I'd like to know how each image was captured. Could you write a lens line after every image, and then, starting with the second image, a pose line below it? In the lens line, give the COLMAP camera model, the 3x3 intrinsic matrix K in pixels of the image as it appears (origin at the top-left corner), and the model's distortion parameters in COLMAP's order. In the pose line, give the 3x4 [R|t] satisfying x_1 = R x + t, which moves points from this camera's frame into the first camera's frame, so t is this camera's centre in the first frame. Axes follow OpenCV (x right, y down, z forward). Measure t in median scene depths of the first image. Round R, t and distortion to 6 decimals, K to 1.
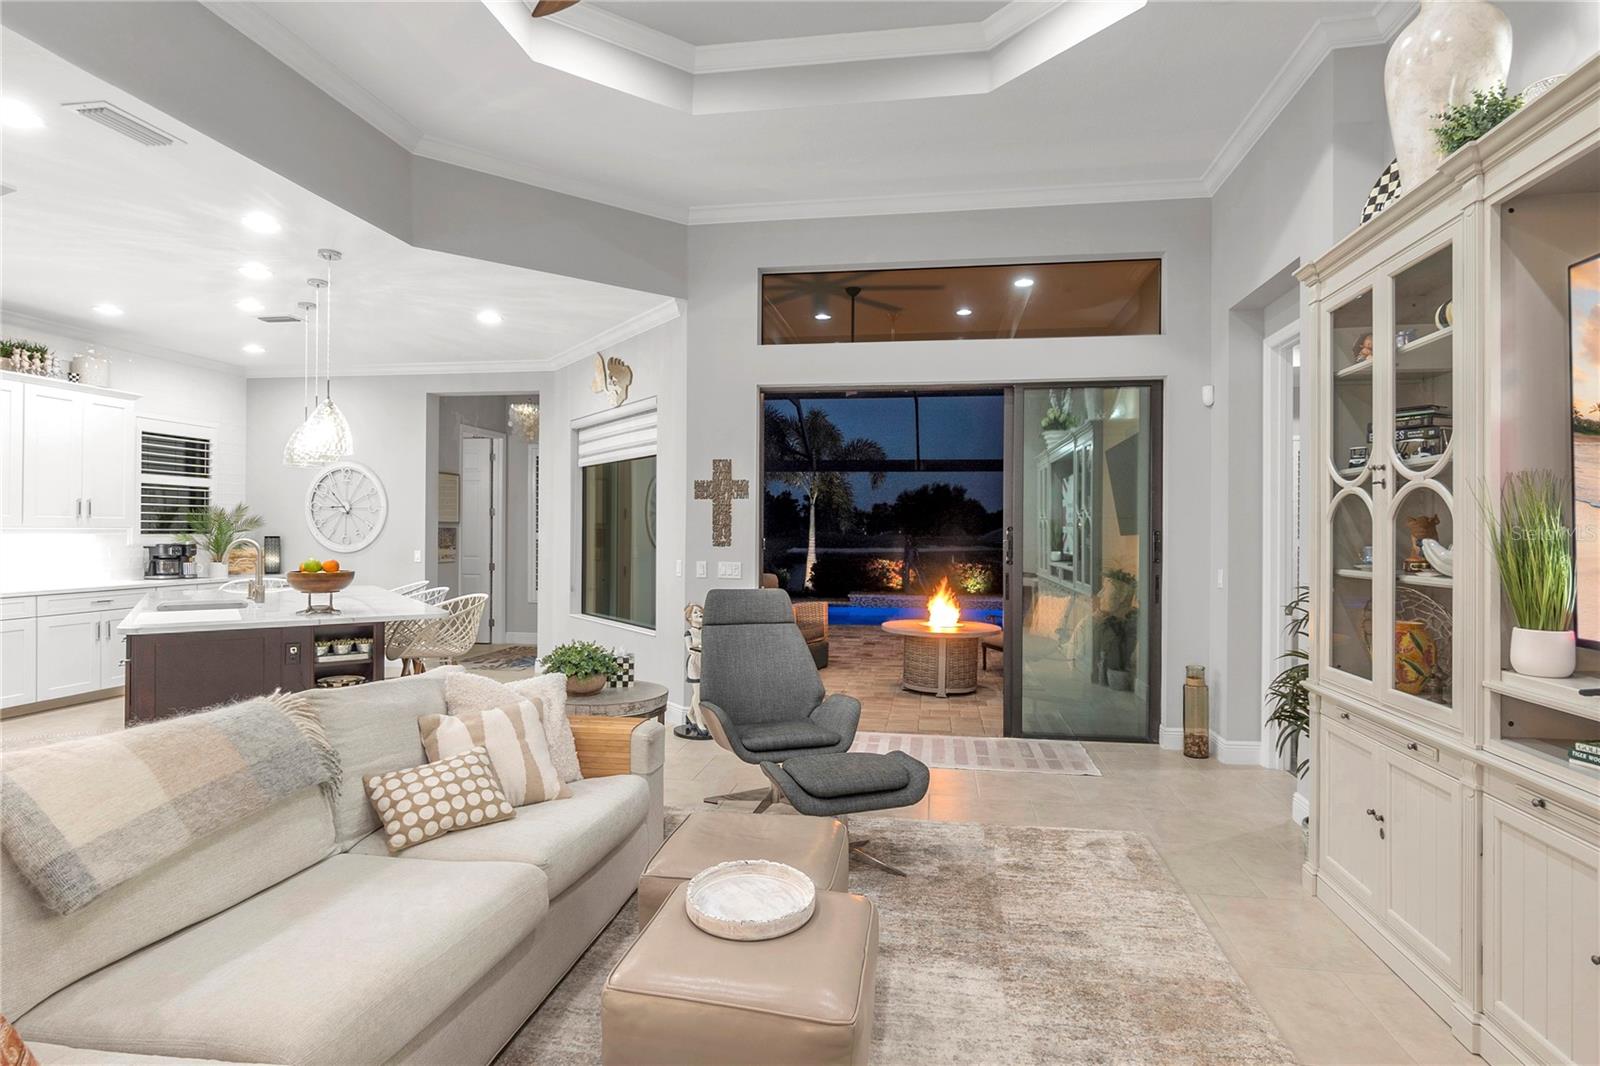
lens RADIAL K [[839.1, 0, 800.0], [0, 839.1, 533.0], [0, 0, 1]] dist [-0.001057, 0.000093]
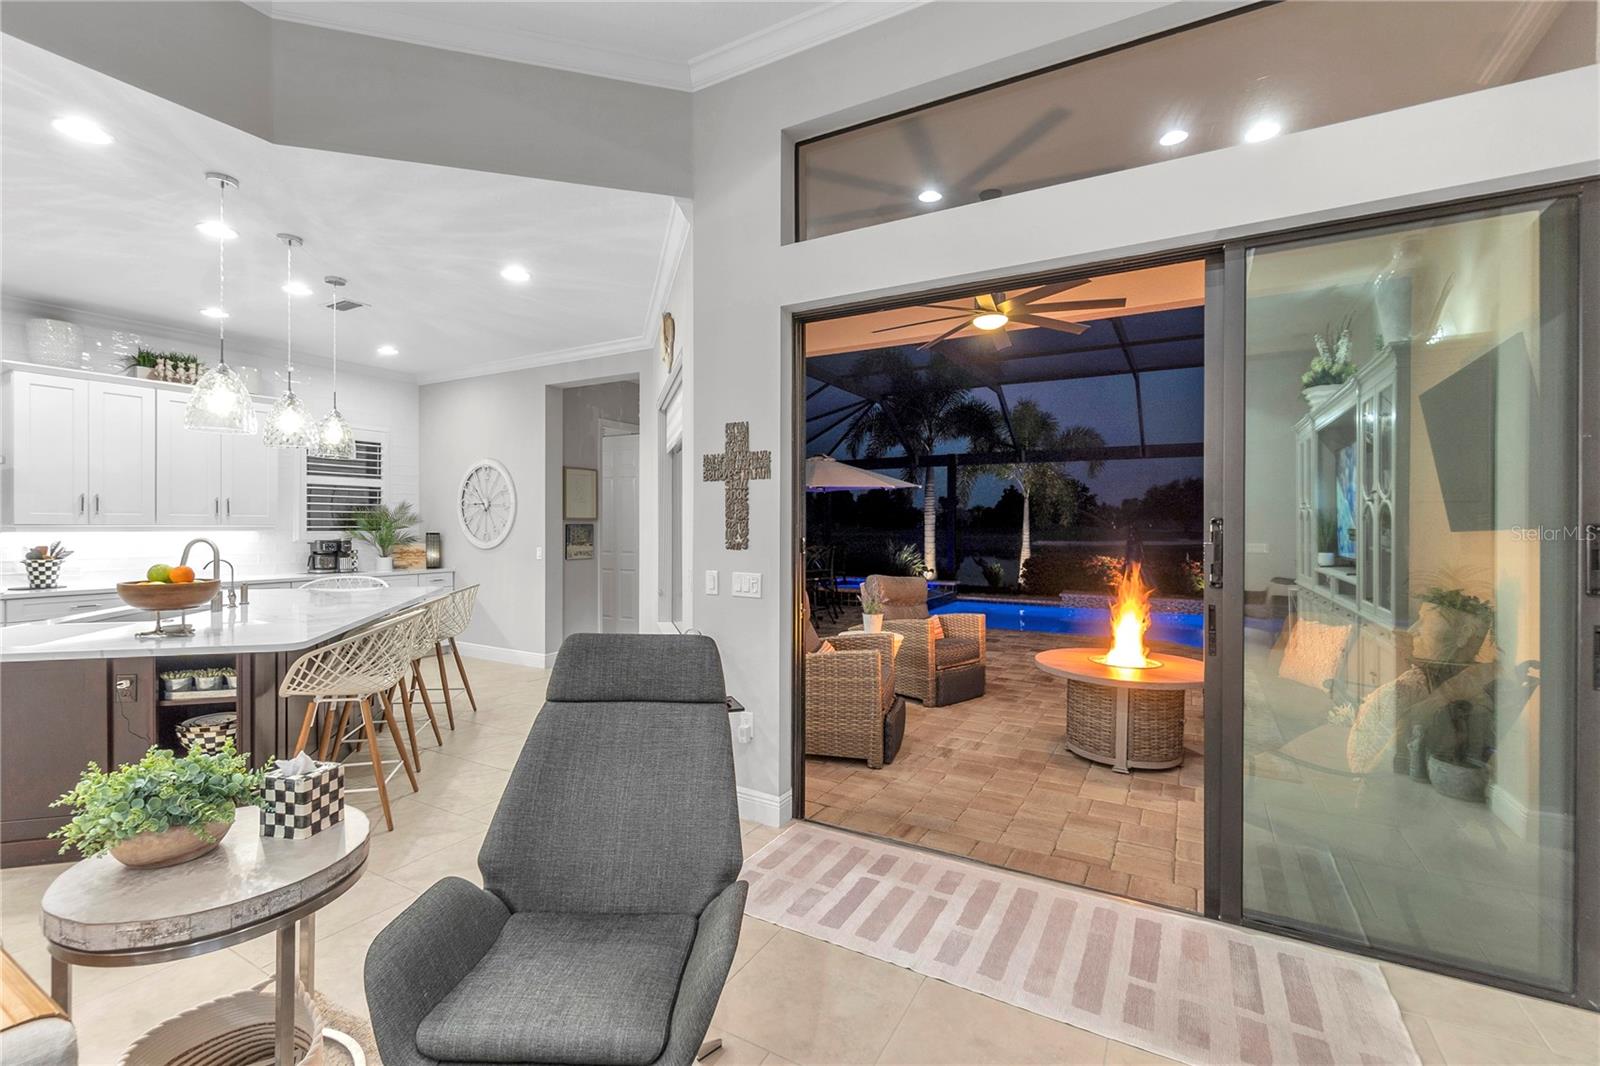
lens RADIAL K [[709.4, 0, 789.3], [0, 709.4, 526.5], [0, 0, 1]] dist [-0.003102, 0.000079]
pose [[0.937485, -0.003353, -0.348010, 0.114023], [0.002955, 0.999994, -0.001673, -0.001271], [0.348014, 0.000540, 0.937489, 0.362667]]
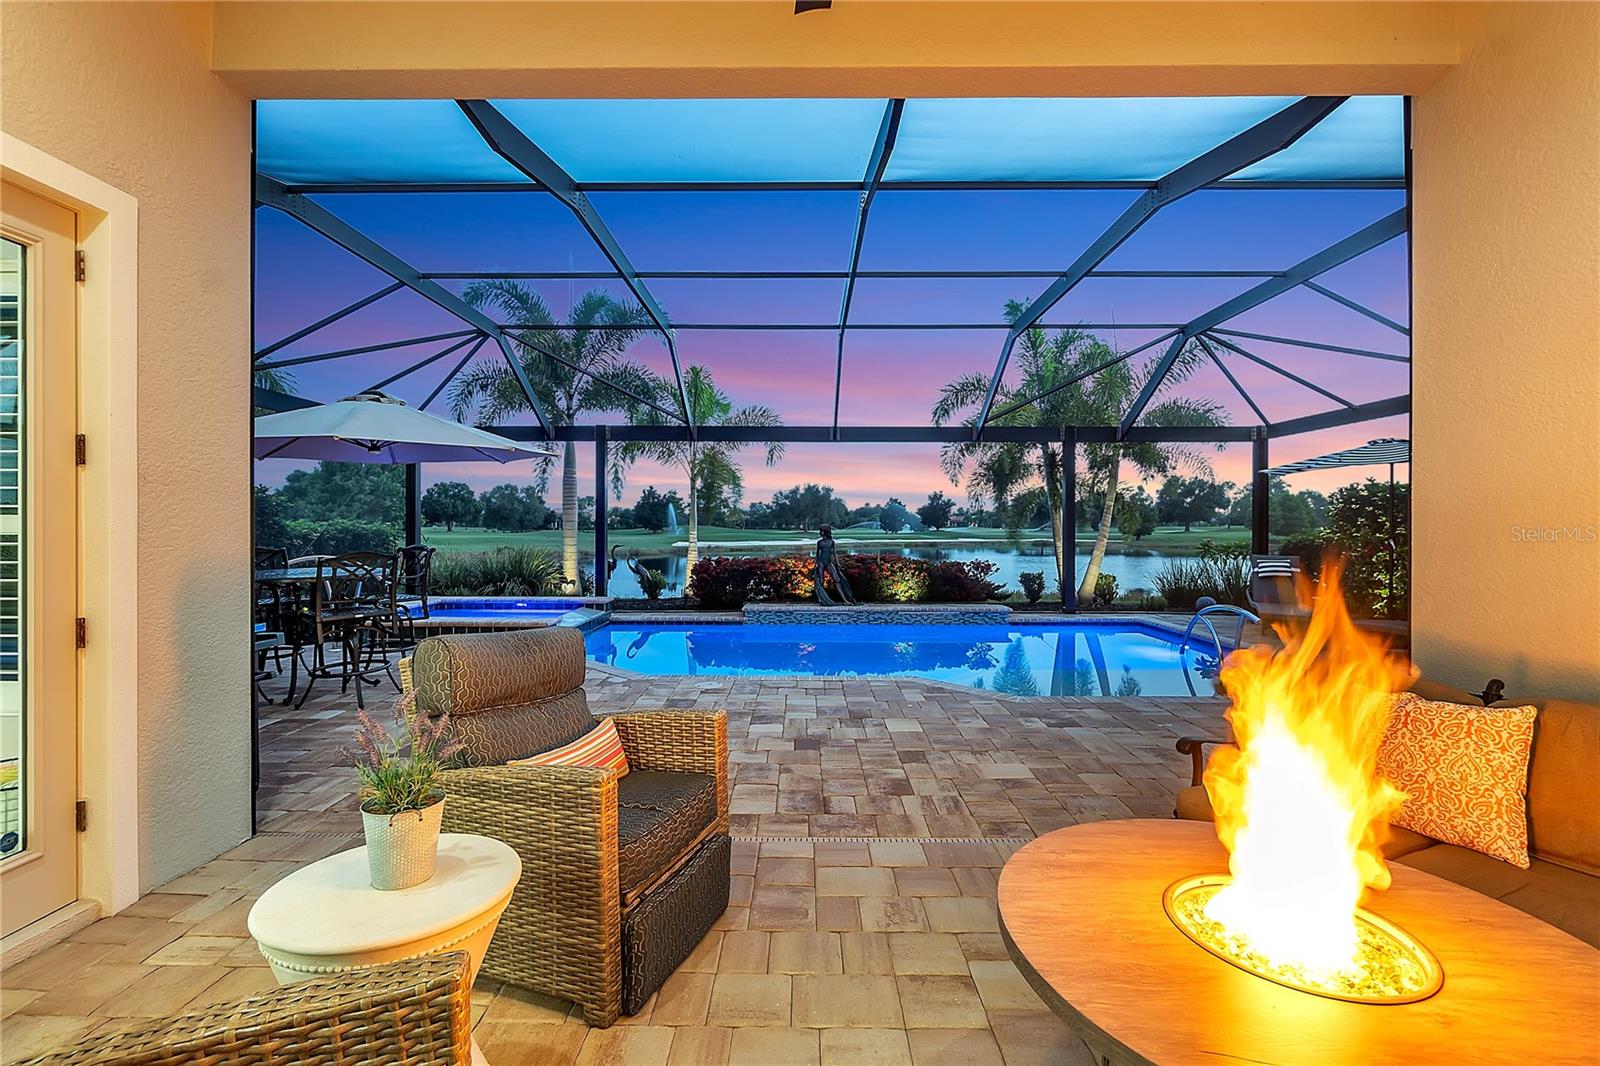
lens RADIAL K [[713.0, 0, 807.6], [0, 713.0, 533.8], [0, 0, 1]] dist [-0.001438, -0.000321]
pose [[0.985756, -0.006630, 0.168051, 0.020689], [0.005369, 0.999954, 0.007956, 0.009412], [-0.168096, -0.006940, 0.985746, 0.857062]]
